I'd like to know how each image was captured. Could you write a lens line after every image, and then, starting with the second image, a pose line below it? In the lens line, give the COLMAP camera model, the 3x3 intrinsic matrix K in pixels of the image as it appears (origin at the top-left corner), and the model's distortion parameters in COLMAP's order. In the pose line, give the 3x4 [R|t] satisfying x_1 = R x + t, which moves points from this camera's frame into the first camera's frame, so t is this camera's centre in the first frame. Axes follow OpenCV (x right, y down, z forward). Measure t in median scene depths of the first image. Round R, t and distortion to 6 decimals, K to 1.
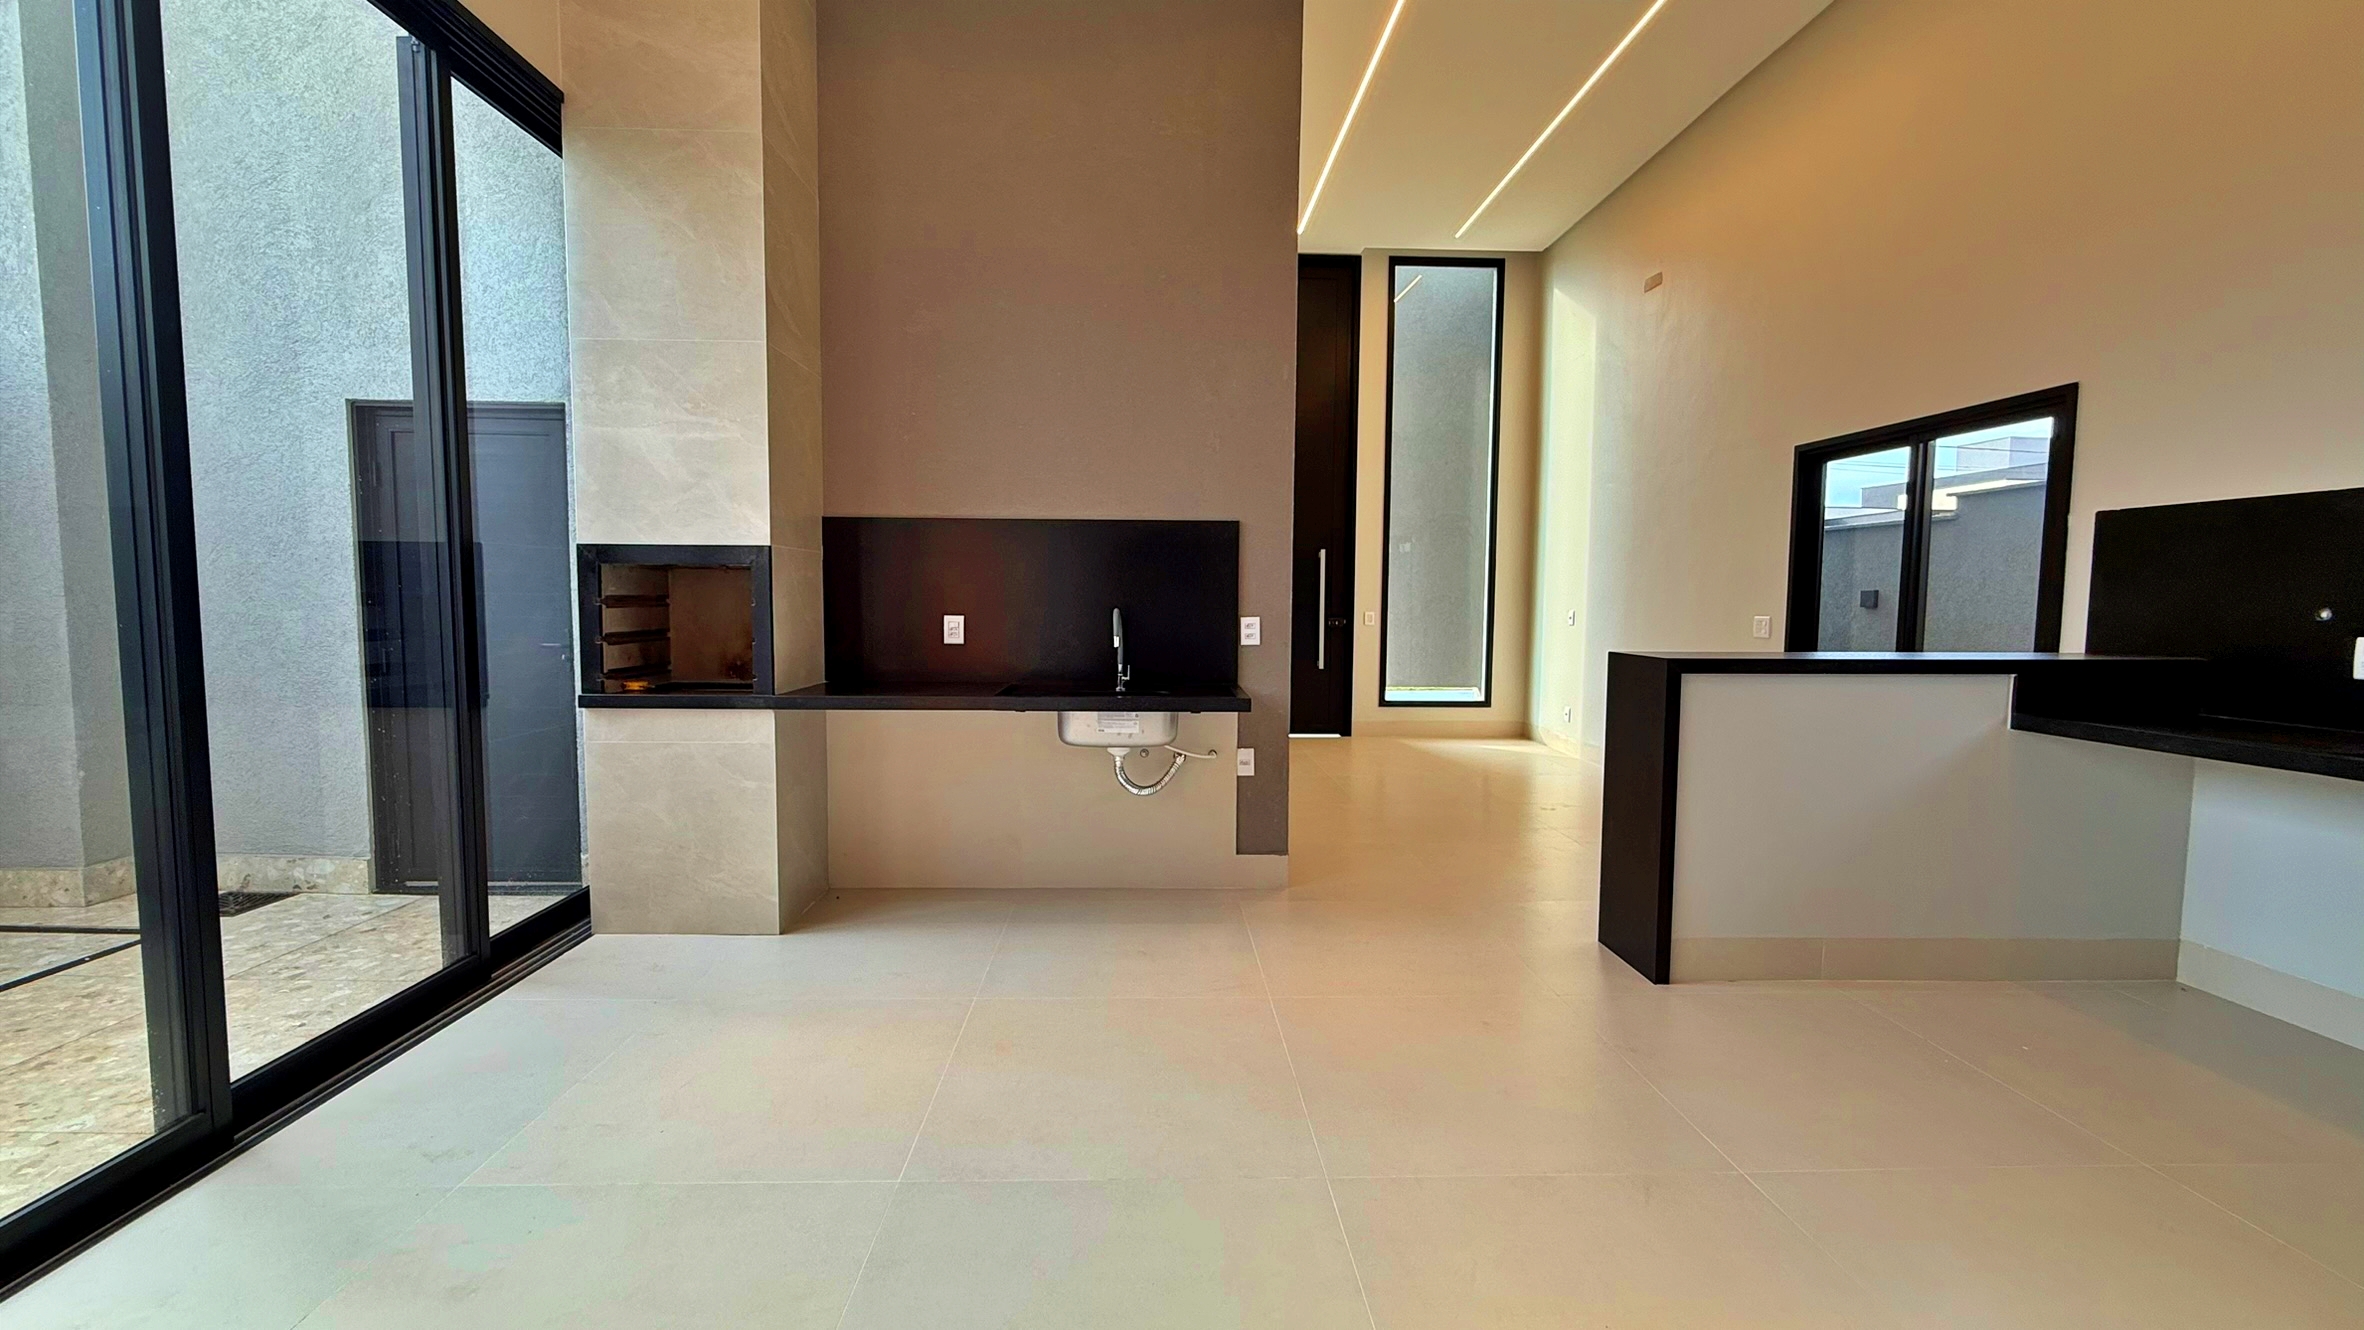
lens RADIAL K [[943.4, 0, 1172.8], [0, 943.4, 662.8], [0, 0, 1]] dist [0.001937, -0.000239]
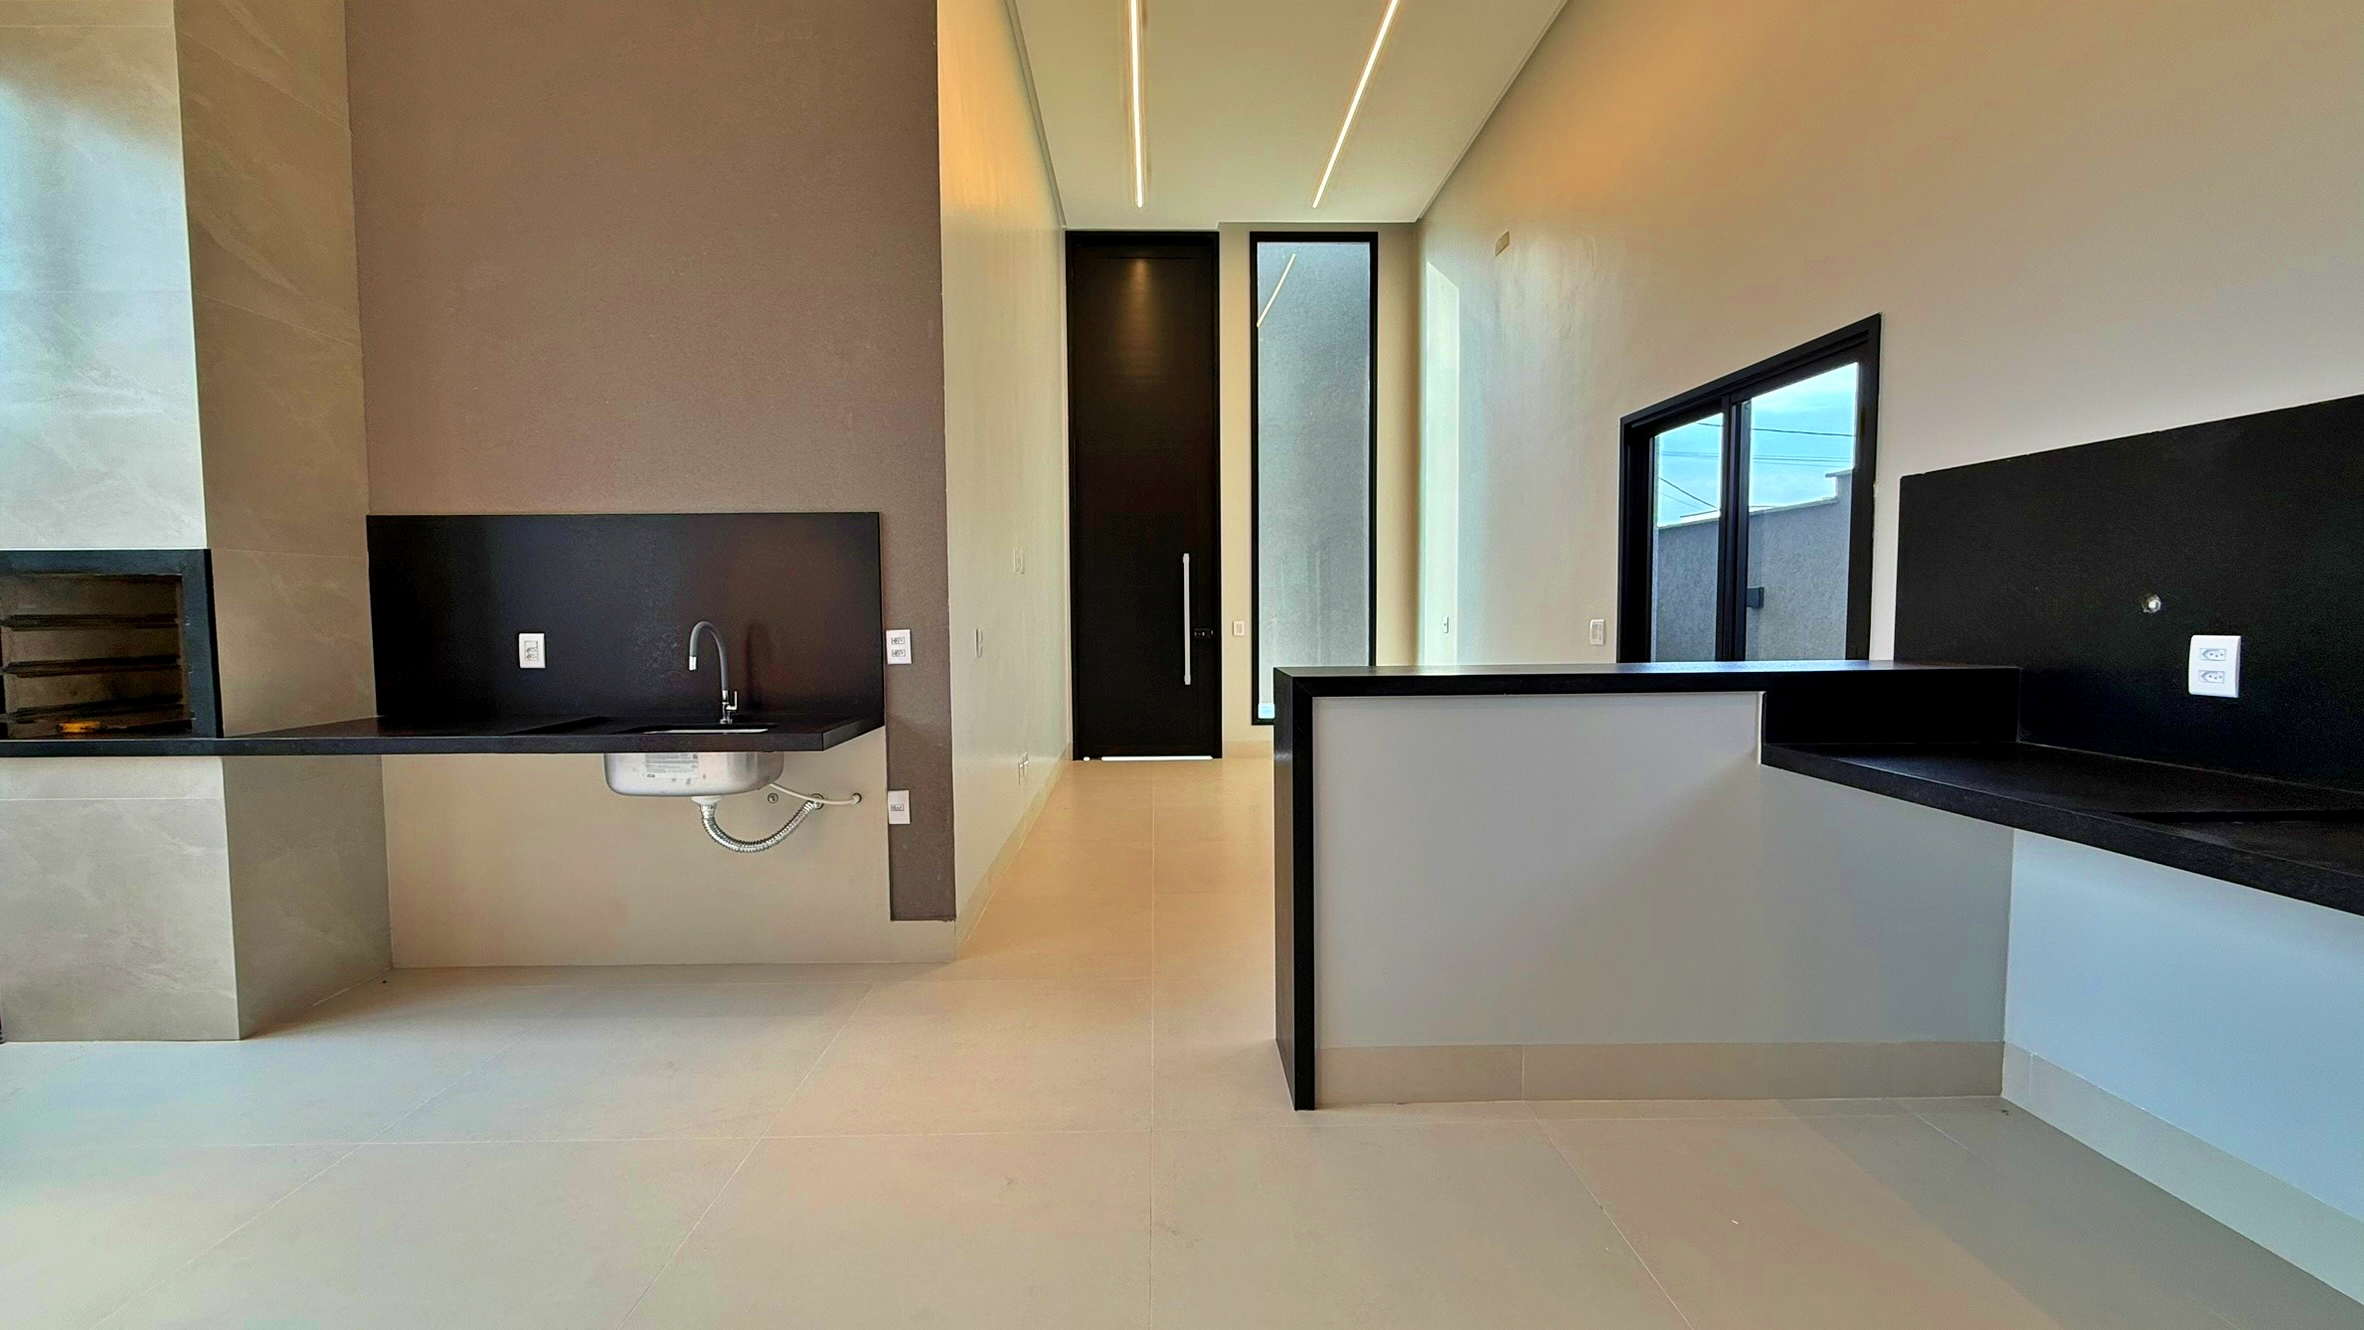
lens RADIAL K [[943.4, 0, 1172.8], [0, 943.4, 662.8], [0, 0, 1]] dist [0.001937, -0.000239]
pose [[0.999781, -0.014516, -0.015055, 0.361460], [0.014317, 0.999810, -0.013247, -0.006245], [0.015245, 0.013029, 0.999799, 0.202914]]
